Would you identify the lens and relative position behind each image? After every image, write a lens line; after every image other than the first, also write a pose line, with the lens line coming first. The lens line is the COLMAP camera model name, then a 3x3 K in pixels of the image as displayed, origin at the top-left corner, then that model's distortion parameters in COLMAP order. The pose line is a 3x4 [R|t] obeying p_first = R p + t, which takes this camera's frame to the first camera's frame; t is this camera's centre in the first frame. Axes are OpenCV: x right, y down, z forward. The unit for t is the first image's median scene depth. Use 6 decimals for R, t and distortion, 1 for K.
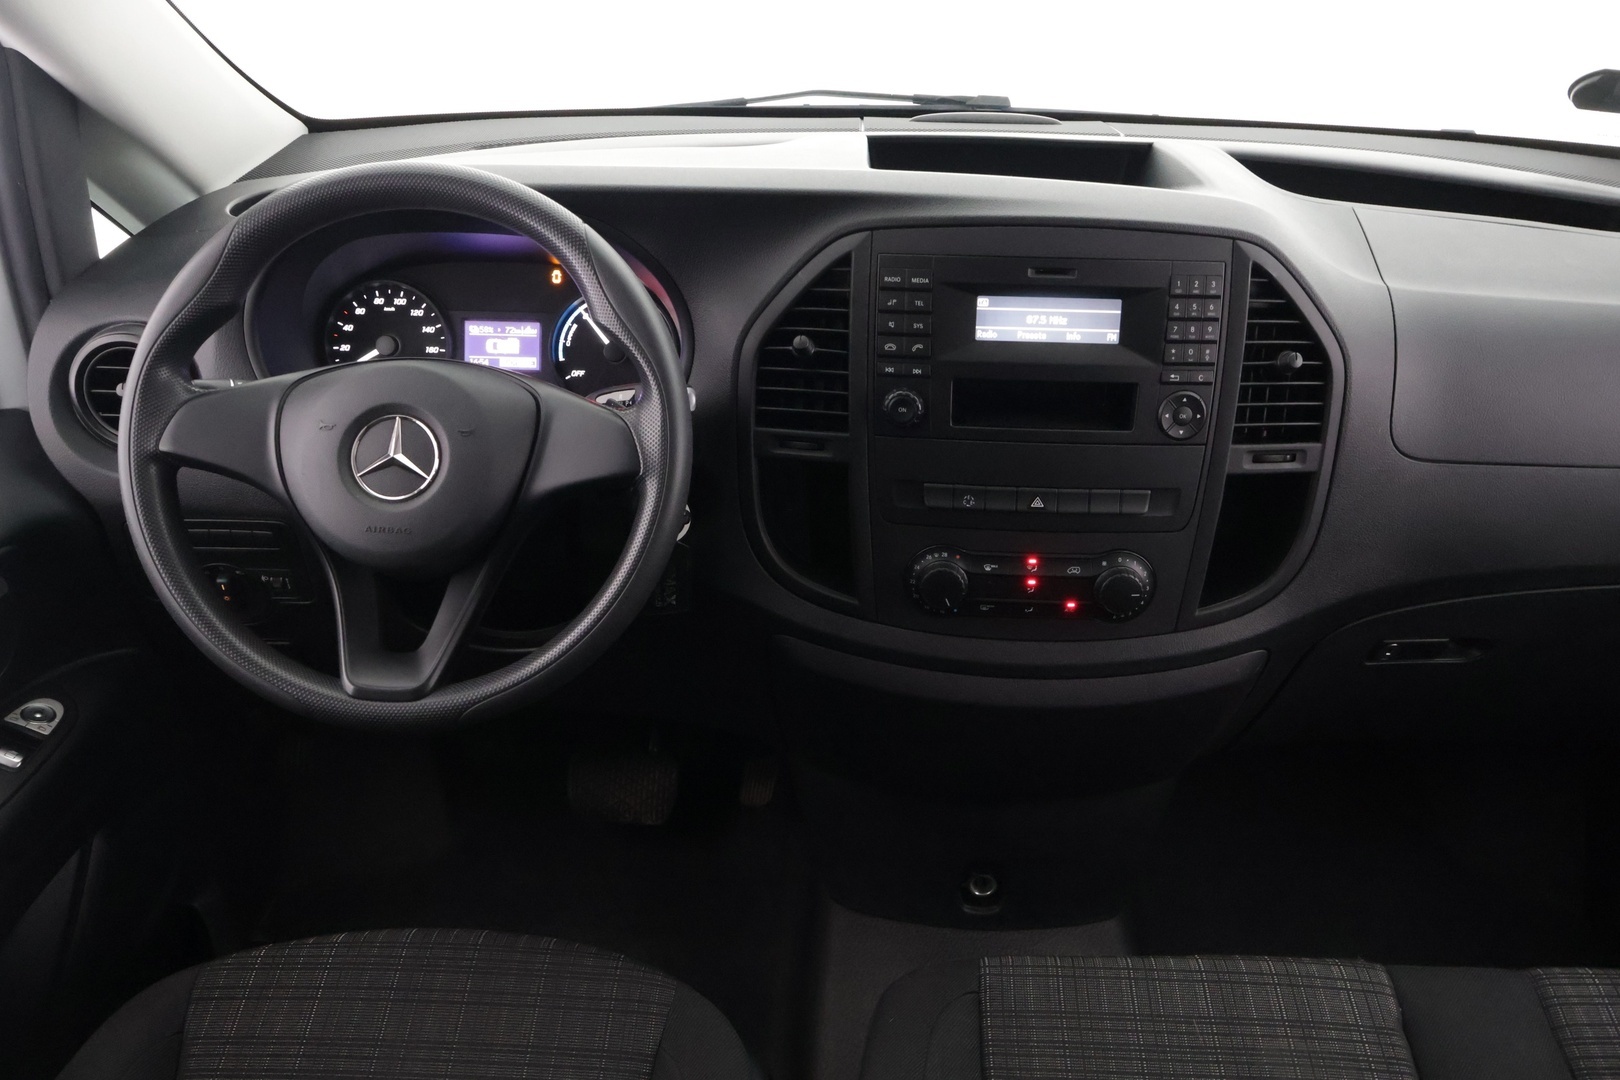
lens RADIAL K [[1356.1, 0, 817.5], [0, 1356.1, 538.6], [0, 0, 1]] dist [-0.006914, -0.011954]
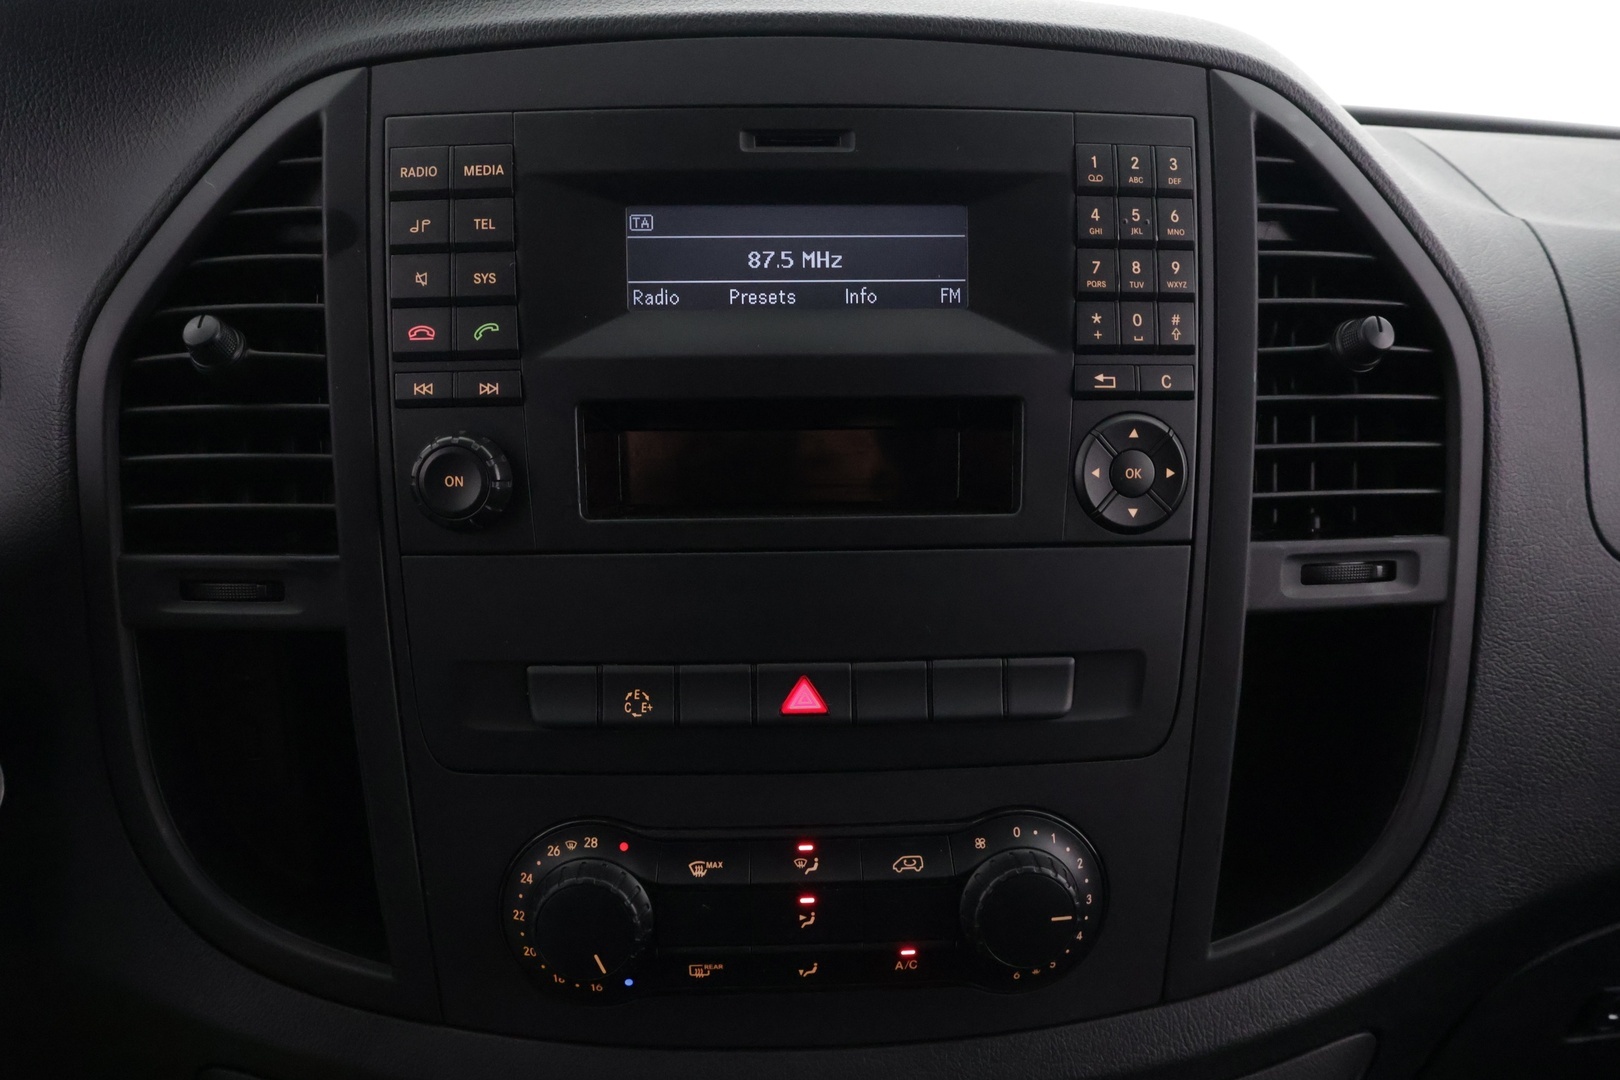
lens RADIAL K [[1499.9, 0, 805.4], [0, 1499.9, 542.8], [0, 0, 1]] dist [-0.000234, 0.000000]
pose [[0.996414, -0.040088, 0.074508, 0.129946], [0.055030, 0.975973, -0.210828, 0.022812], [-0.064266, 0.214172, 0.974680, 0.546466]]
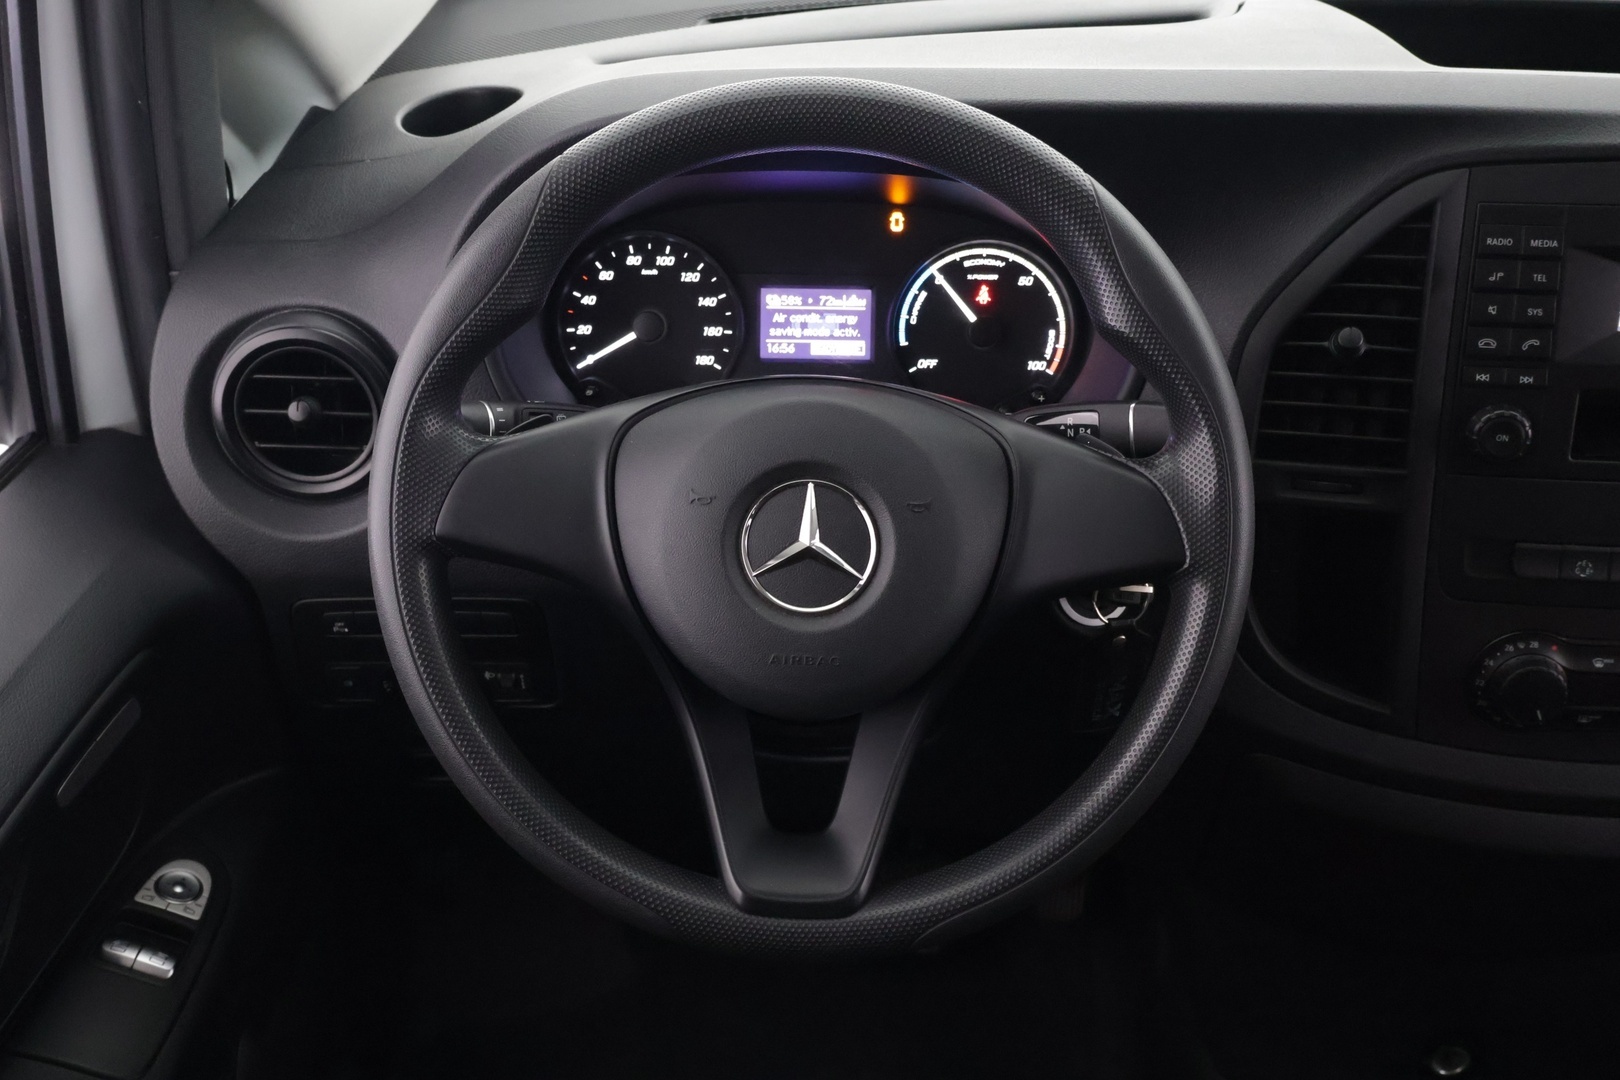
lens RADIAL K [[1673.5, 0, 807.8], [0, 1673.5, 538.0], [0, 0, 1]] dist [0.007349, 0.000000]
pose [[0.999918, -0.012636, 0.002230, -0.273195], [0.012484, 0.998203, 0.058608, -0.096103], [-0.002966, -0.058575, 0.998279, 0.174864]]
